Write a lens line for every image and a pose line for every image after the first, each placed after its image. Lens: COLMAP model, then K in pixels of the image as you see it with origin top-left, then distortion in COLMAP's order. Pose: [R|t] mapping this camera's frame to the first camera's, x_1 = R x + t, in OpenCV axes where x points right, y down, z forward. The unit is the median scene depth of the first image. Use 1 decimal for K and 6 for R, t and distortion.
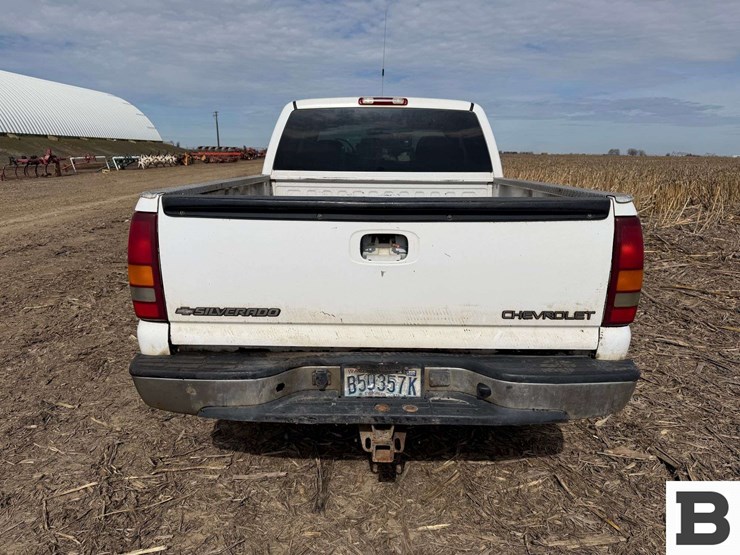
lens RADIAL K [[534.0, 0, 370.0], [0, 534.0, 277.5], [0, 0, 1]] dist [0.022623, -0.031882]
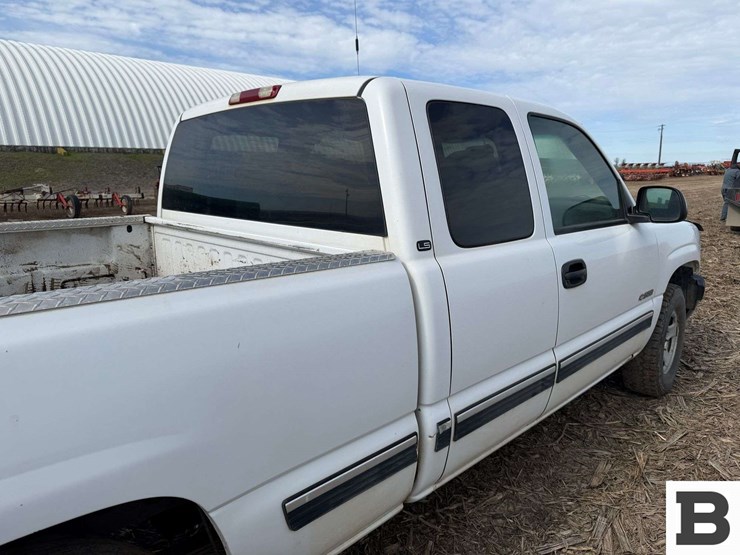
lens RADIAL K [[531.8, 0, 374.7], [0, 531.8, 278.8], [0, 0, 1]] dist [0.009218, -0.027484]
pose [[0.709256, 0.125954, -0.693608, 0.913917], [-0.145043, 0.988931, 0.031268, -0.310133], [0.689869, 0.078426, 0.719674, 1.232288]]
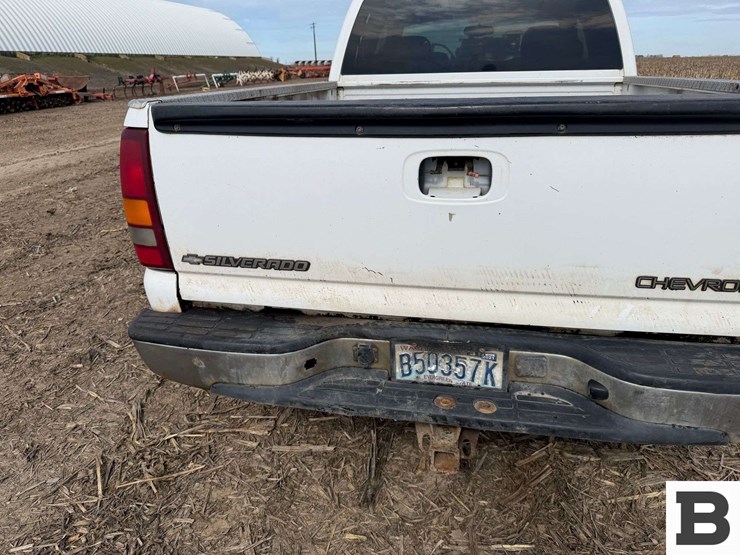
lens RADIAL K [[532.6, 0, 363.5], [0, 532.6, 277.1], [0, 0, 1]] dist [0.046704, -0.083579]
pose [[0.981604, 0.038603, -0.186986, 0.037153], [-0.010295, 0.988624, 0.150058, -0.026720], [0.190651, -0.145373, 0.970834, 0.260459]]
